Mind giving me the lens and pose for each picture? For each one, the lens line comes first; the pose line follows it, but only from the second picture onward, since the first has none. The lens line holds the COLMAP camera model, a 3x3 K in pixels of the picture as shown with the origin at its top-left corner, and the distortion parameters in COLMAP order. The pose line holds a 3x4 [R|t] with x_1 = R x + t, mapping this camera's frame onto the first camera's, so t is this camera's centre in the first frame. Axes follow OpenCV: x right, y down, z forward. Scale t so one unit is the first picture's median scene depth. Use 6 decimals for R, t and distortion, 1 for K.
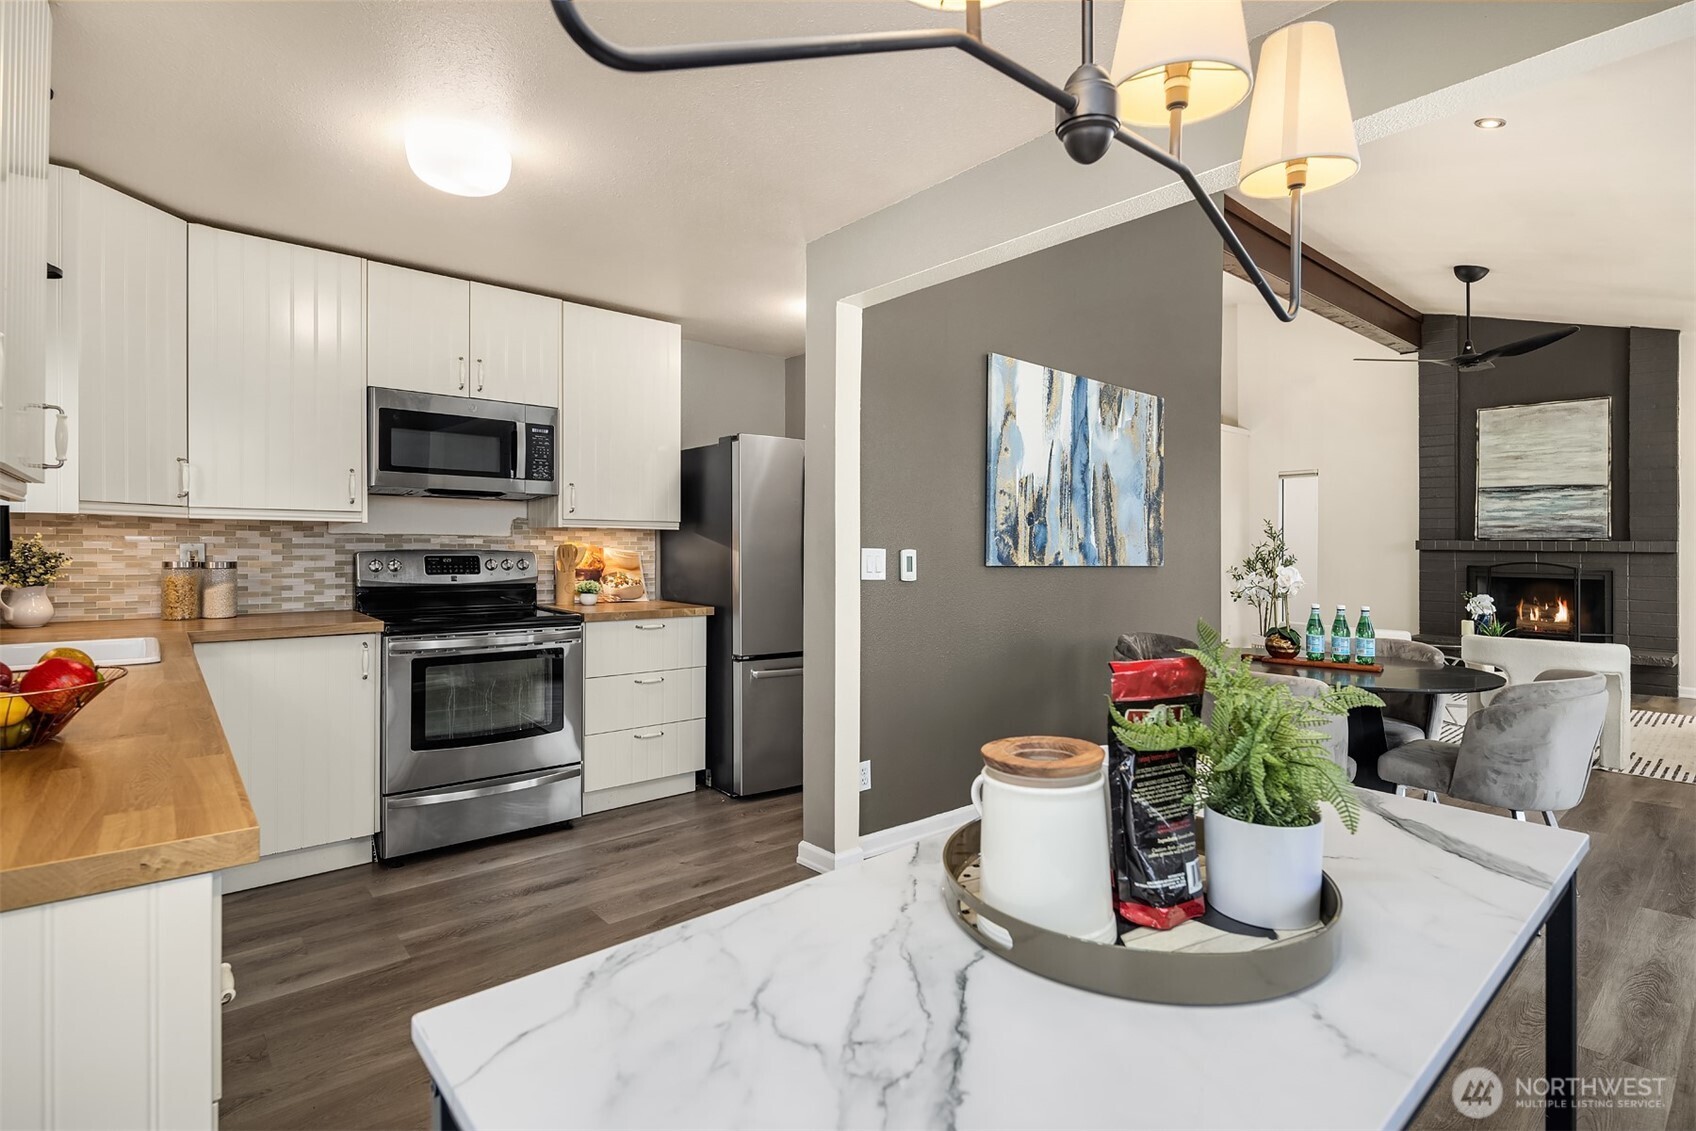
lens RADIAL K [[817.0, 0, 874.1], [0, 817.0, 549.6], [0, 0, 1]] dist [0.007947, -0.006160]
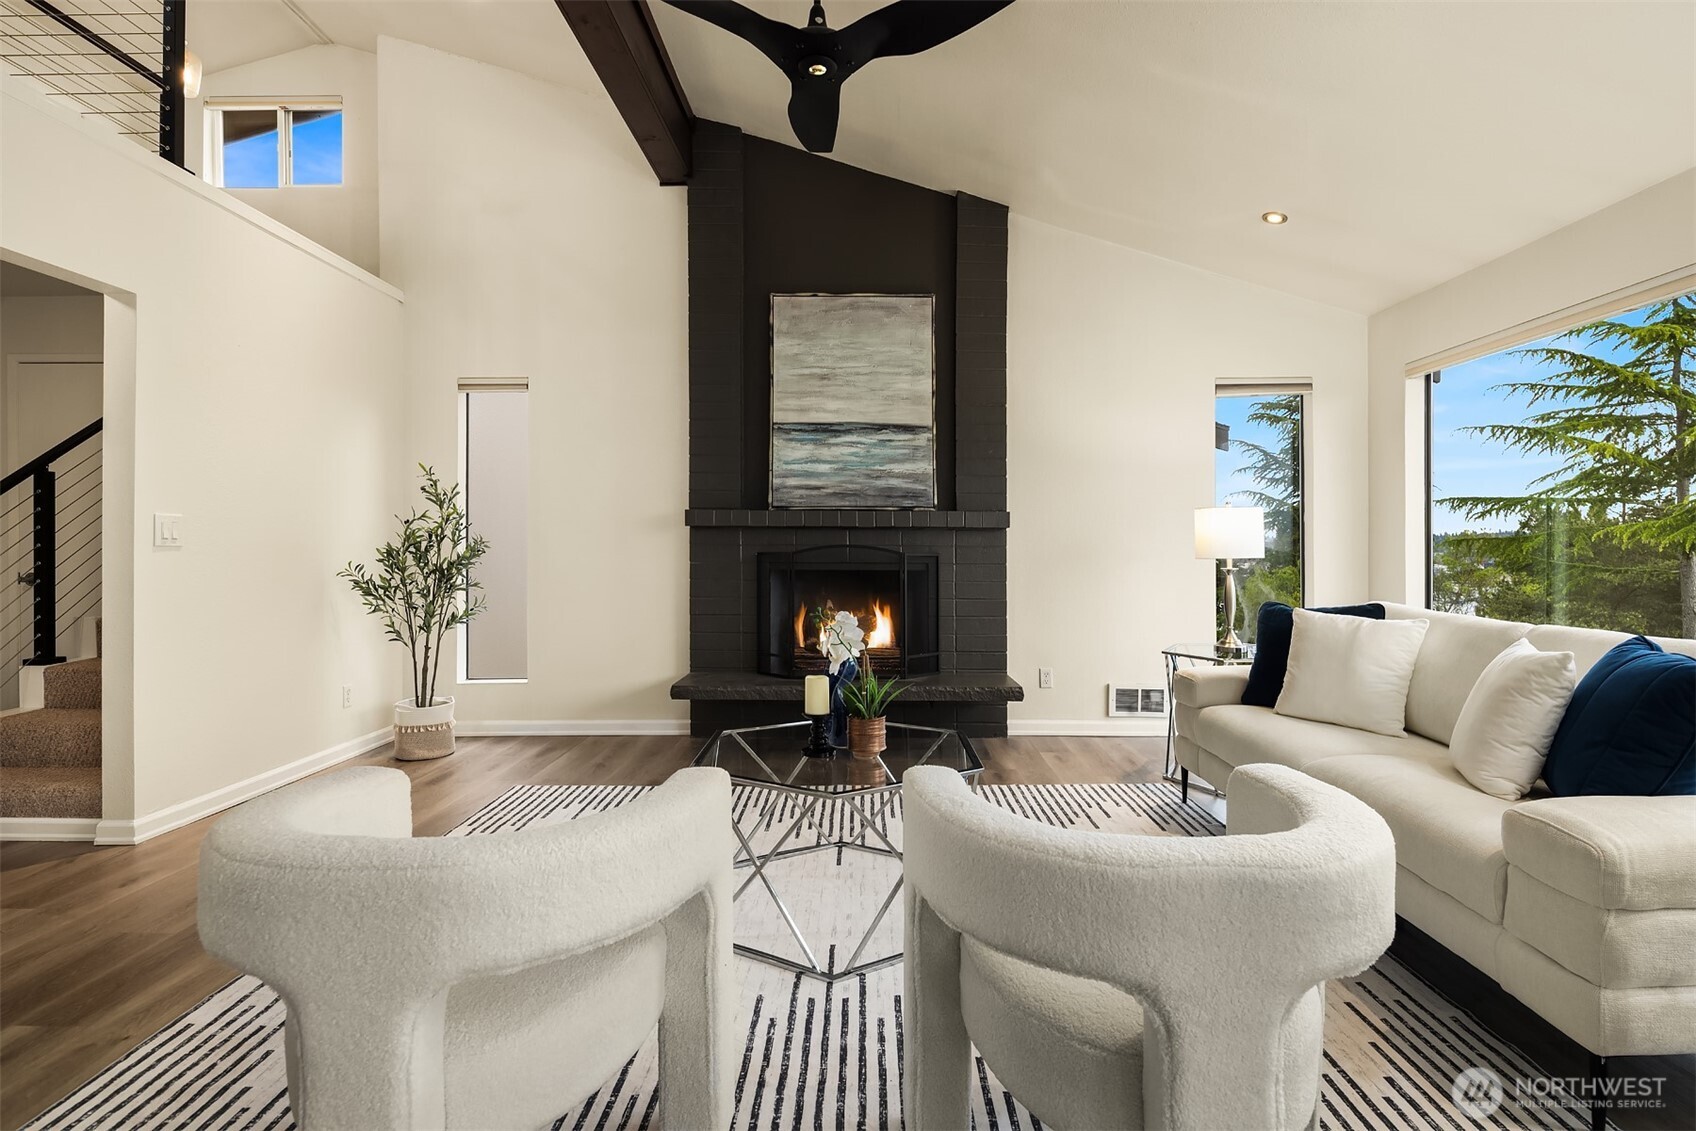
lens RADIAL K [[817.0, 0, 861.9], [0, 817.0, 553.1], [0, 0, 1]] dist [0.007947, -0.006160]
pose [[0.671473, -0.012186, 0.740929, 0.643307], [0.006229, 0.999922, 0.010800, 0.028015], [-0.741003, -0.002637, 0.671497, 1.051914]]
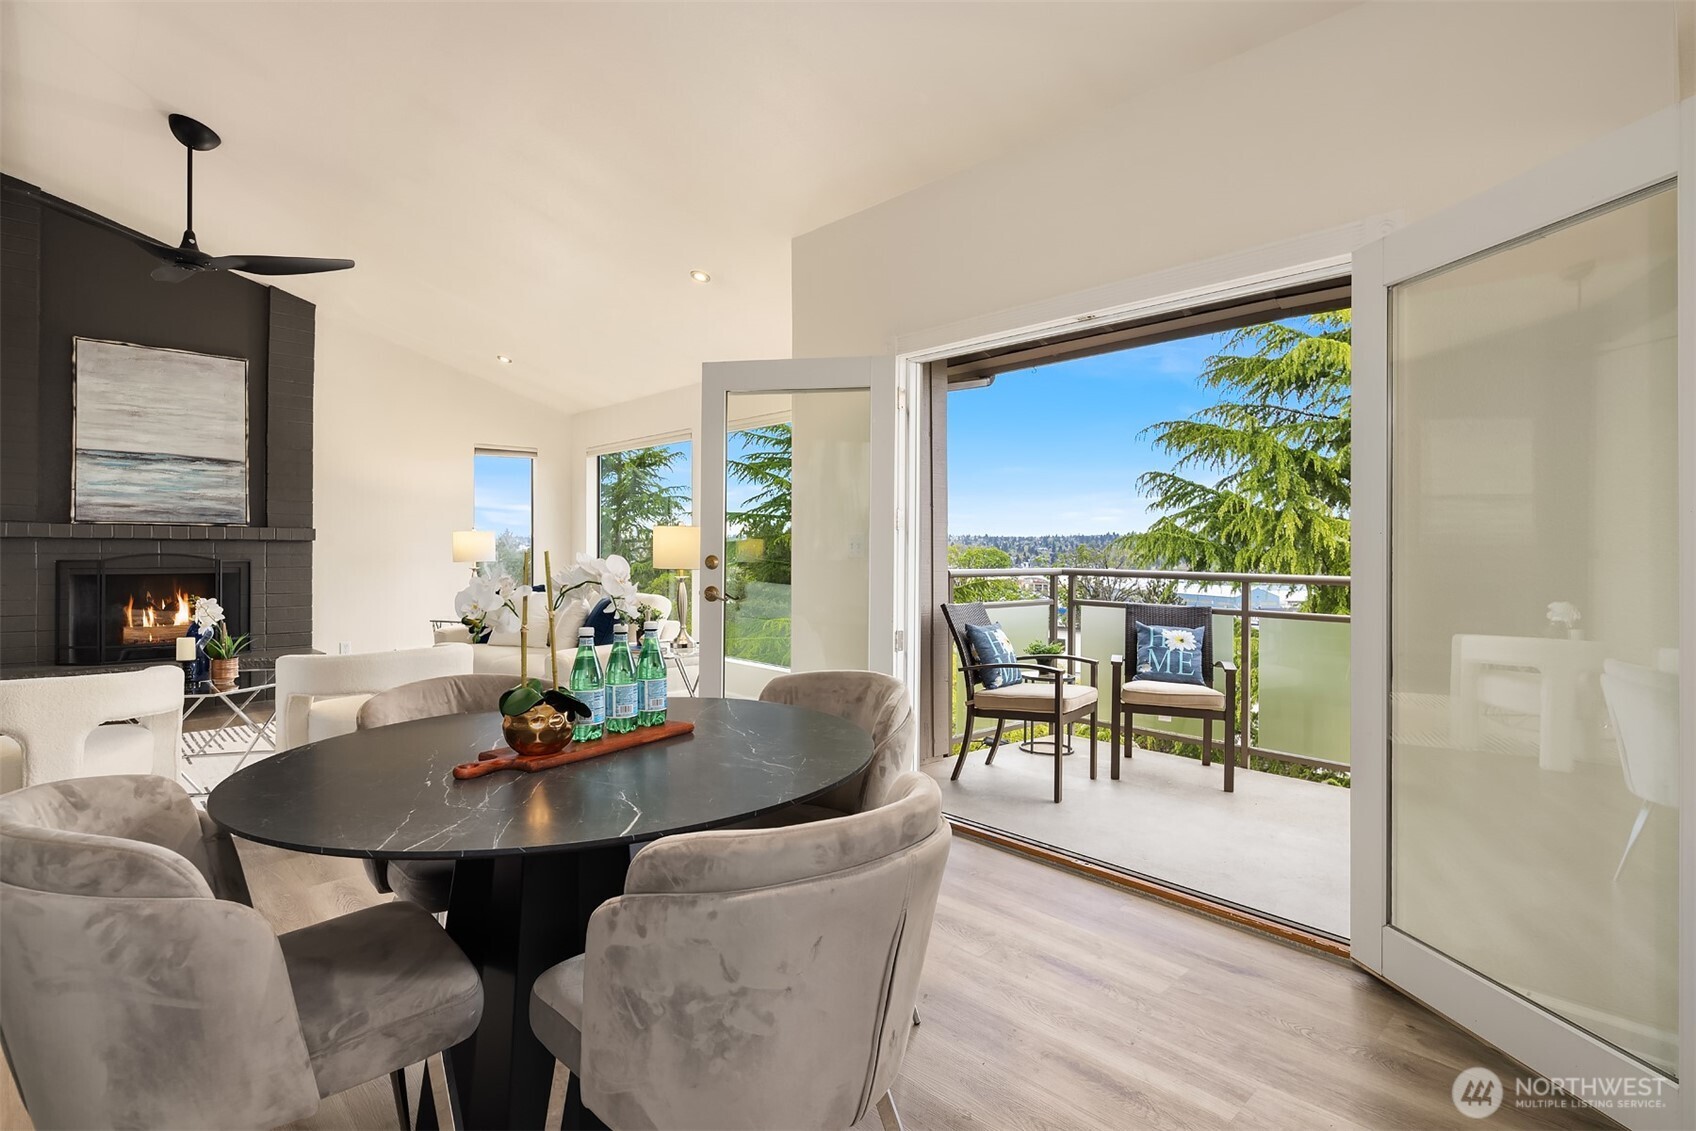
lens RADIAL K [[817.0, 0, 850.9], [0, 817.0, 541.4], [0, 0, 1]] dist [0.007947, -0.006160]
pose [[-0.040786, 0.001733, 0.999166, 0.023447], [0.002454, 0.999996, -0.001634, 0.012946], [-0.999165, 0.002385, -0.040790, 0.707588]]
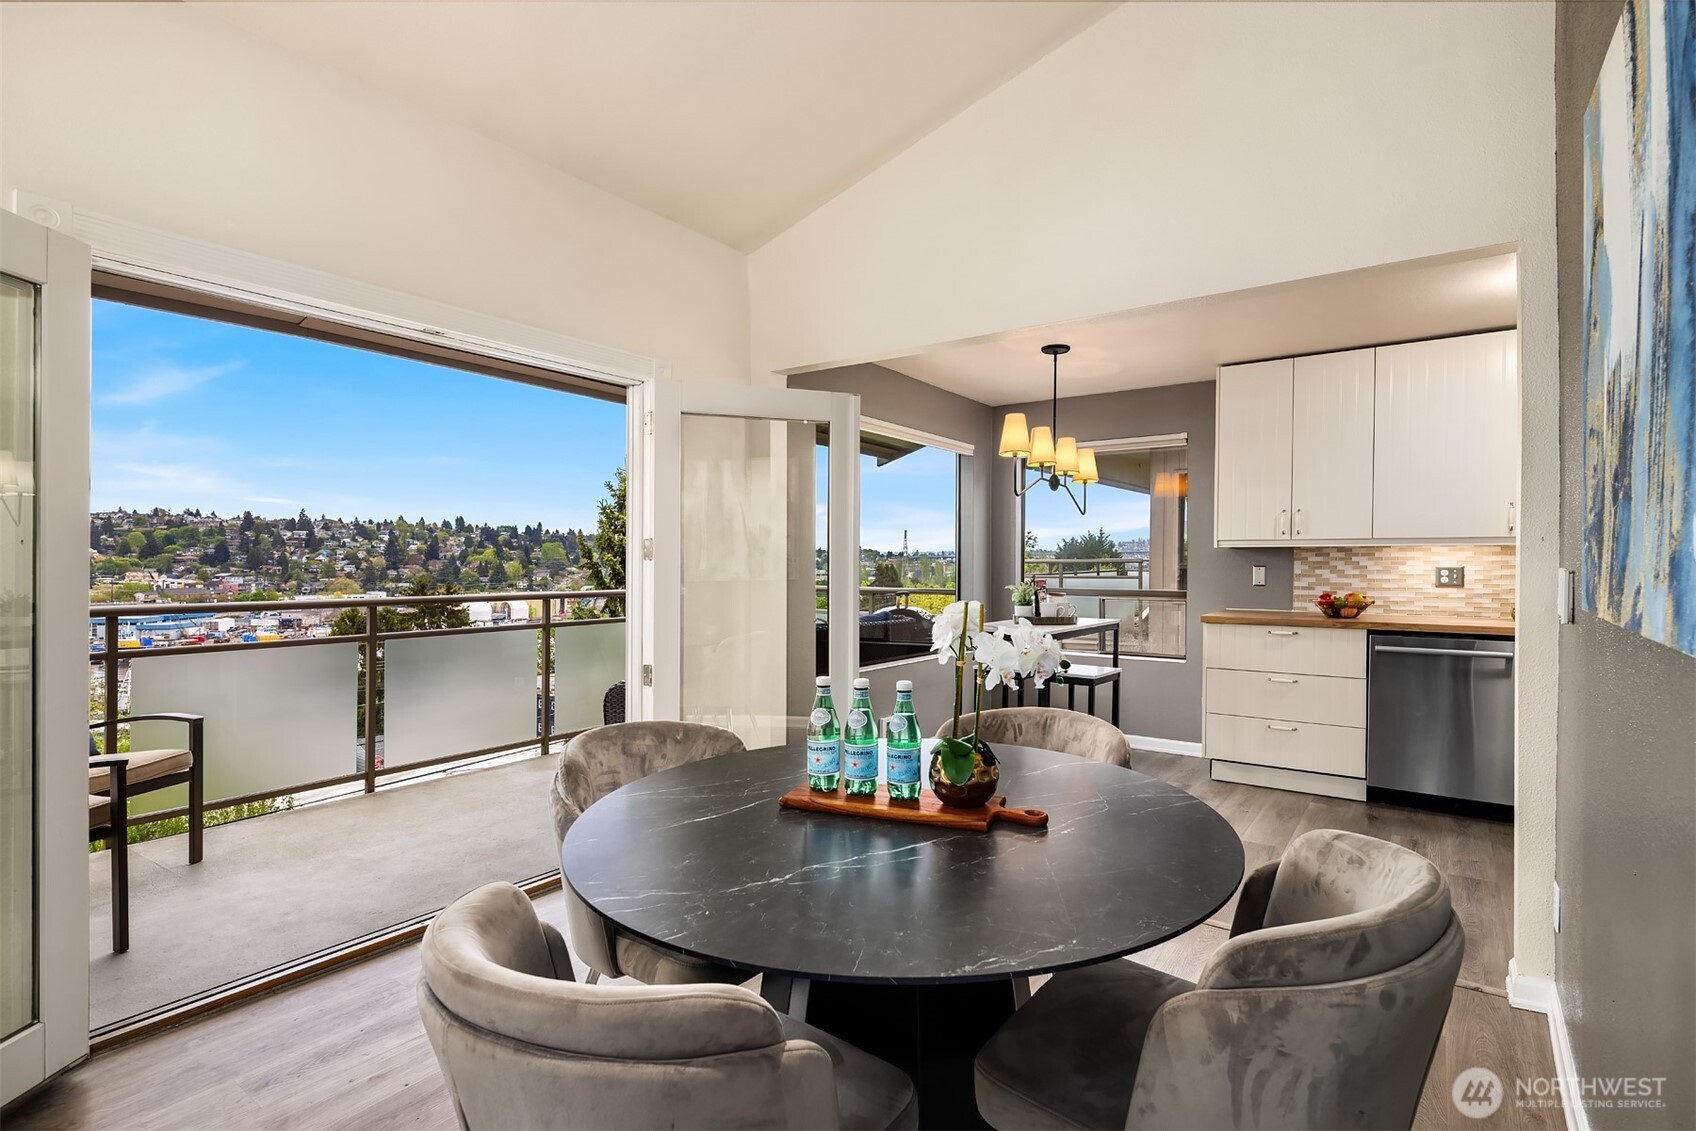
lens RADIAL K [[817.0, 0, 860.0], [0, 817.0, 548.3], [0, 0, 1]] dist [0.007947, -0.006160]
pose [[-0.972940, -0.010245, -0.230831, 0.558435], [-0.008363, 0.999923, -0.009130, -0.005202], [0.230907, -0.006953, -0.972951, 1.208262]]
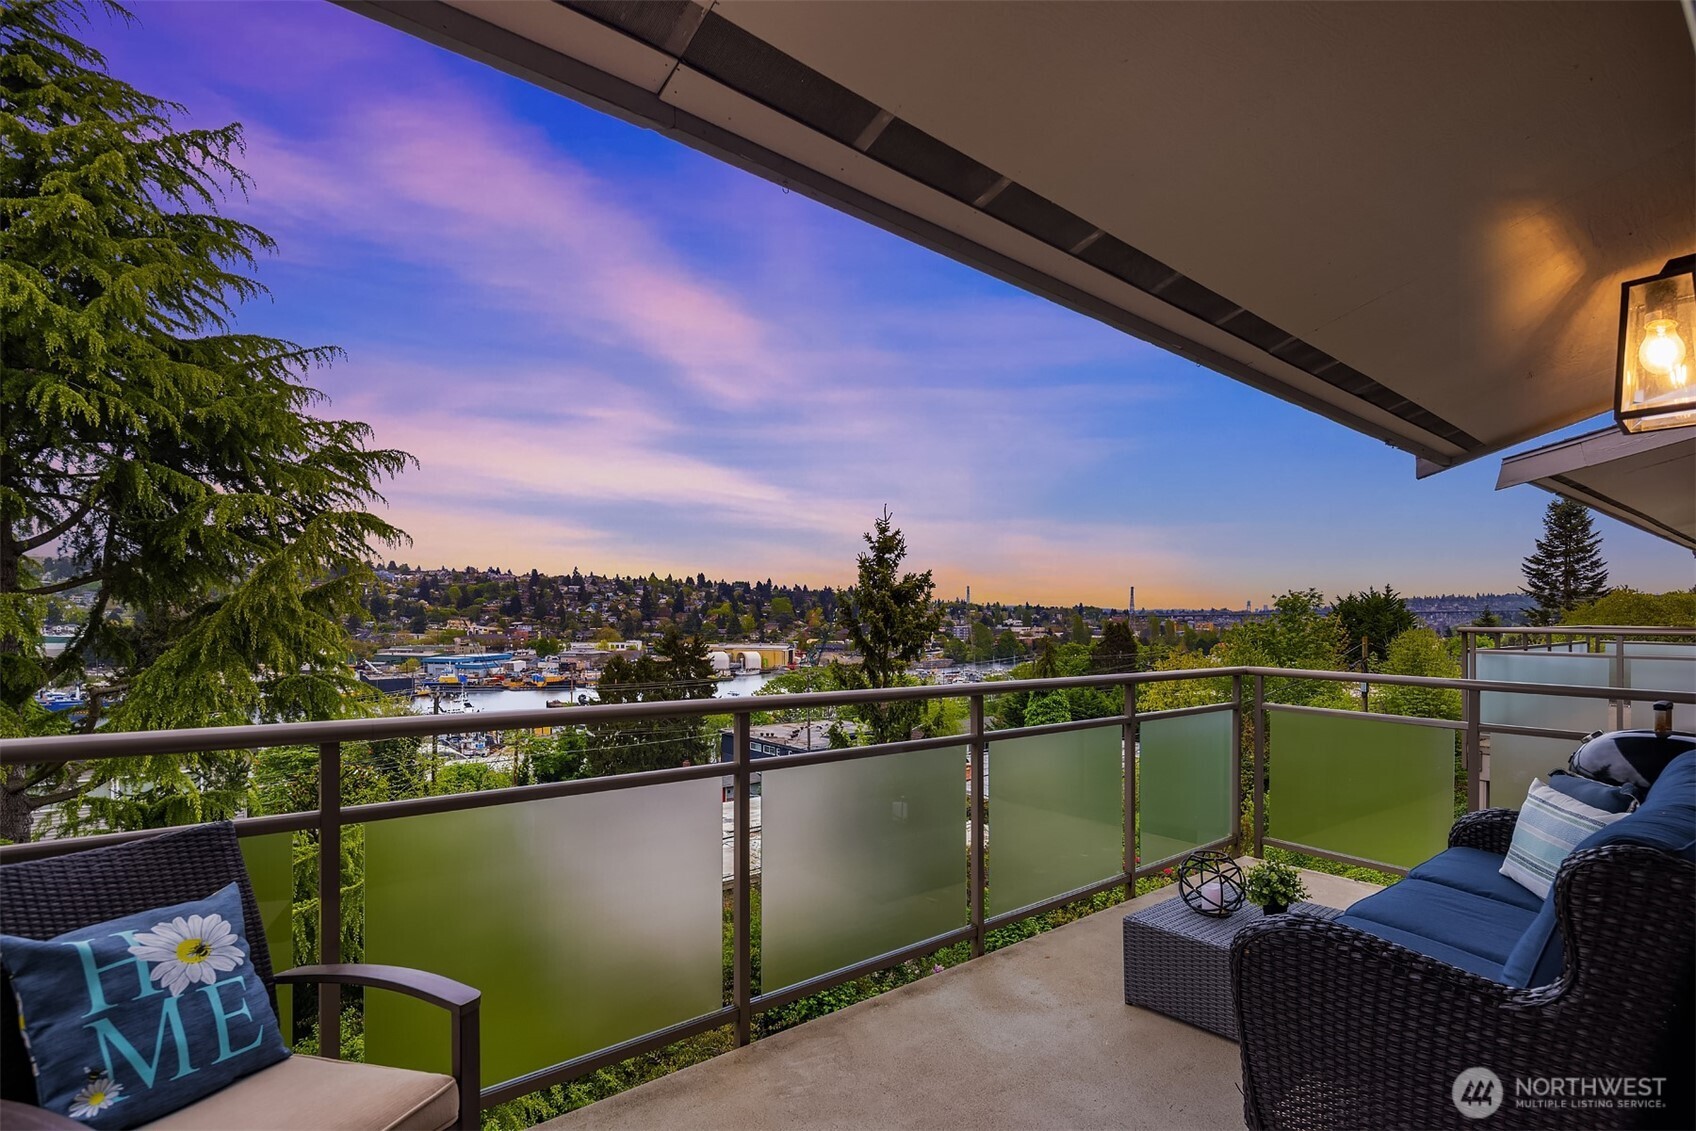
lens RADIAL K [[817.0, 0, 852.1], [0, 817.0, 635.3], [0, 0, 1]] dist [0.007947, -0.006160]
pose [[-0.999072, -0.019436, 0.038427, 0.856495], [-0.018186, 0.999303, 0.032606, -0.014637], [-0.039034, 0.031877, -0.998729, 0.558798]]
